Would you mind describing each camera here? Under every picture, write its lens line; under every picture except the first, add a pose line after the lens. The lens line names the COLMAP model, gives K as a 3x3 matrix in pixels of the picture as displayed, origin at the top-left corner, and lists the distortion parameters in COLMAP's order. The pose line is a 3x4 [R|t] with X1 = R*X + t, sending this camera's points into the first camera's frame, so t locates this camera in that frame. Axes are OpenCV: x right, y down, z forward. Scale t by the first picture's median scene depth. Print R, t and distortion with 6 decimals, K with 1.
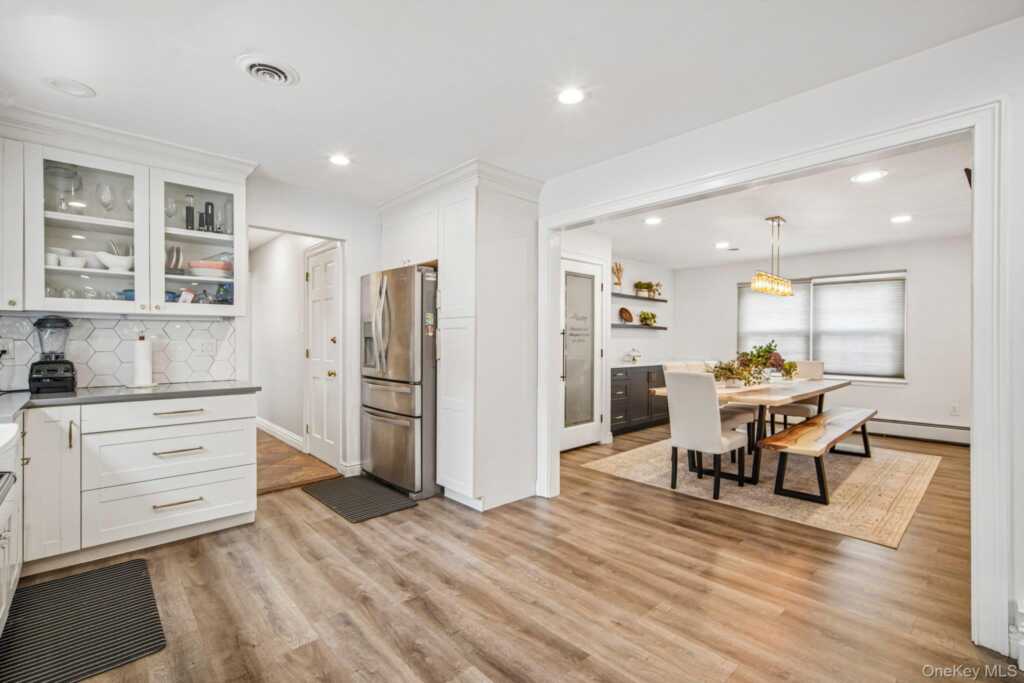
lens RADIAL K [[461.3, 0, 512.0], [0, 461.3, 341.5], [0, 0, 1]] dist [-0.006767, 0.000422]
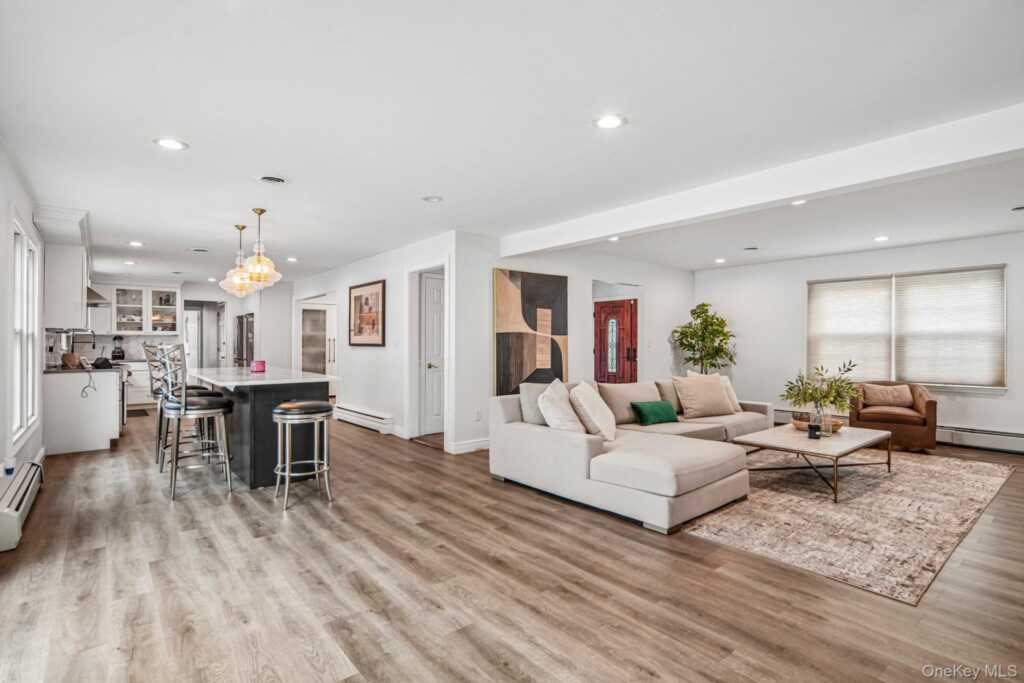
lens RADIAL K [[507.1, 0, 512.0], [0, 507.1, 341.5], [0, 0, 1]] dist [-0.012098, -0.000248]
pose [[0.997039, -0.003059, -0.076842, 1.903685], [0.002252, 0.999941, -0.010592, 0.025068], [0.076870, 0.010388, 0.996987, -2.171321]]
